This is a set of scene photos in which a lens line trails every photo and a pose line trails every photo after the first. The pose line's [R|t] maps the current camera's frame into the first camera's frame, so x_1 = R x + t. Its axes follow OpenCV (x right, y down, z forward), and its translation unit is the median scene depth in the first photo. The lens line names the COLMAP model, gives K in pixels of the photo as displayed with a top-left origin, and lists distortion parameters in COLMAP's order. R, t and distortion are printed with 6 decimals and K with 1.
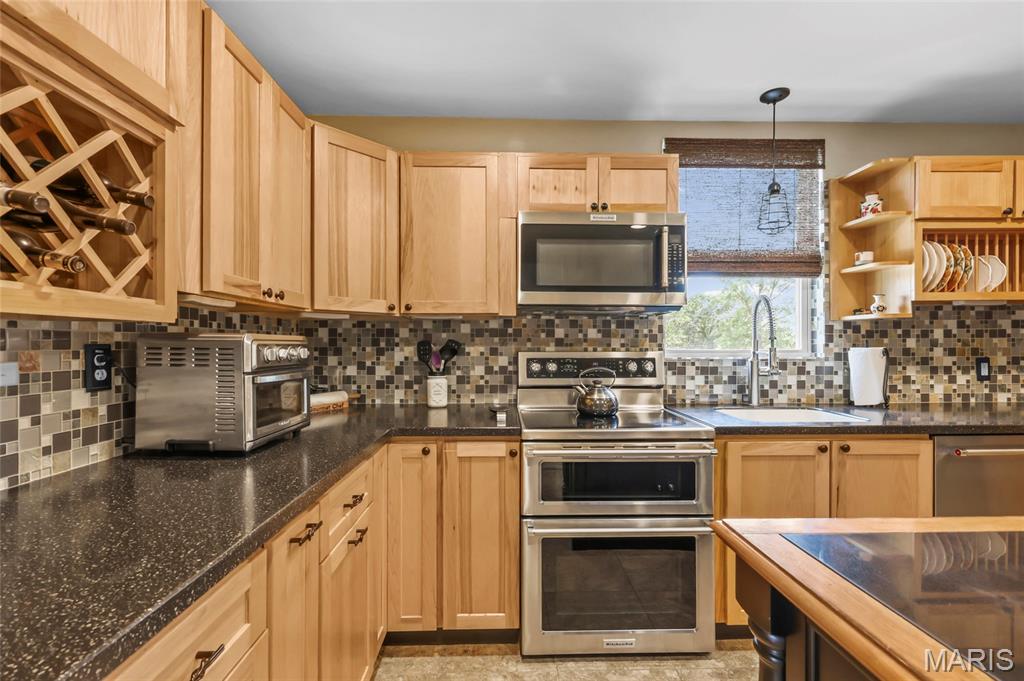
lens RADIAL K [[446.4, 0, 508.9], [0, 446.4, 341.1], [0, 0, 1]] dist [0.001572, 0.000051]
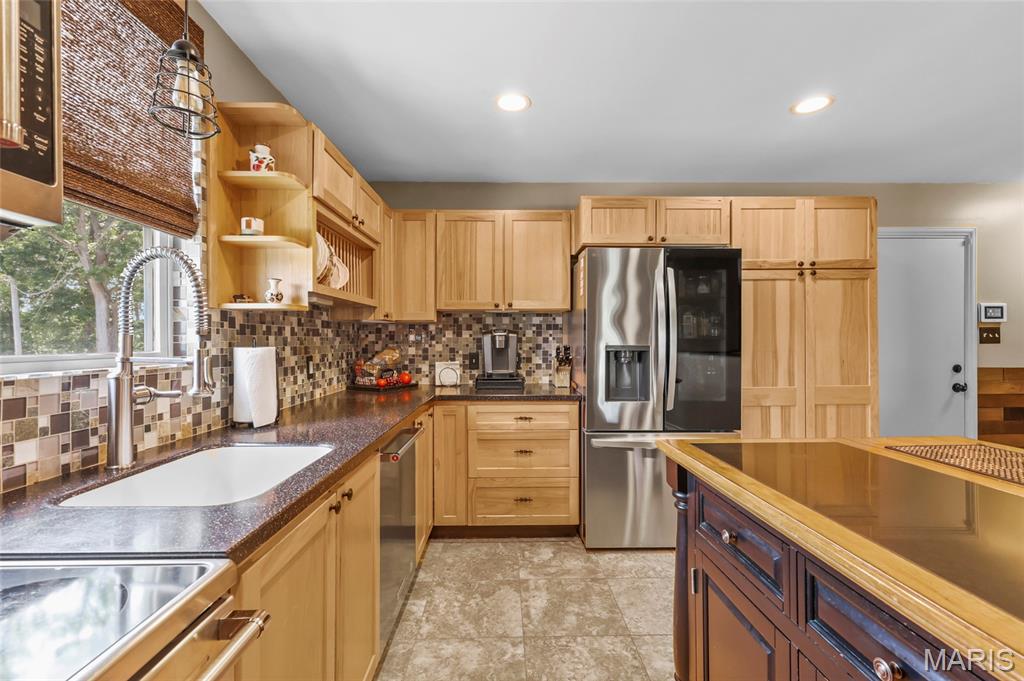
lens RADIAL K [[446.4, 0, 508.9], [0, 446.4, 341.1], [0, 0, 1]] dist [0.001572, 0.000051]
pose [[0.003488, 0.003146, 0.999989, 0.053177], [-0.001239, 0.999994, -0.003142, 0.005648], [-0.999993, -0.001228, 0.003492, 0.549560]]
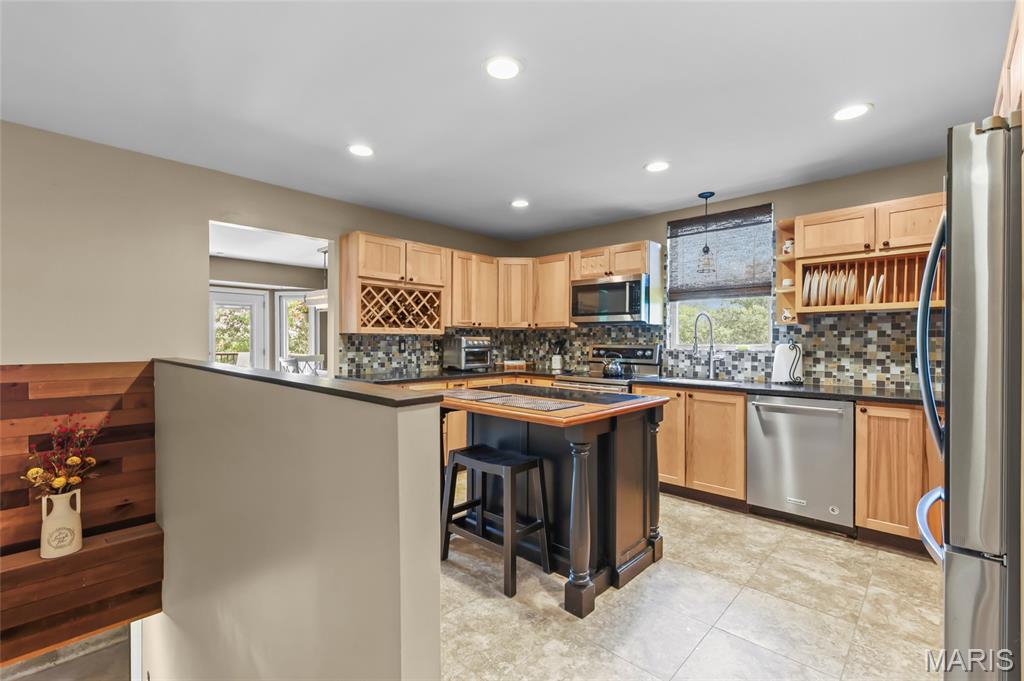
lens RADIAL K [[446.4, 0, 508.9], [0, 446.4, 341.1], [0, 0, 1]] dist [0.001572, 0.000051]
pose [[0.713561, 0.005393, -0.700572, 1.122800], [-0.000900, 0.999977, 0.006780, -0.003794], [0.700592, -0.004207, 0.713549, -0.661748]]
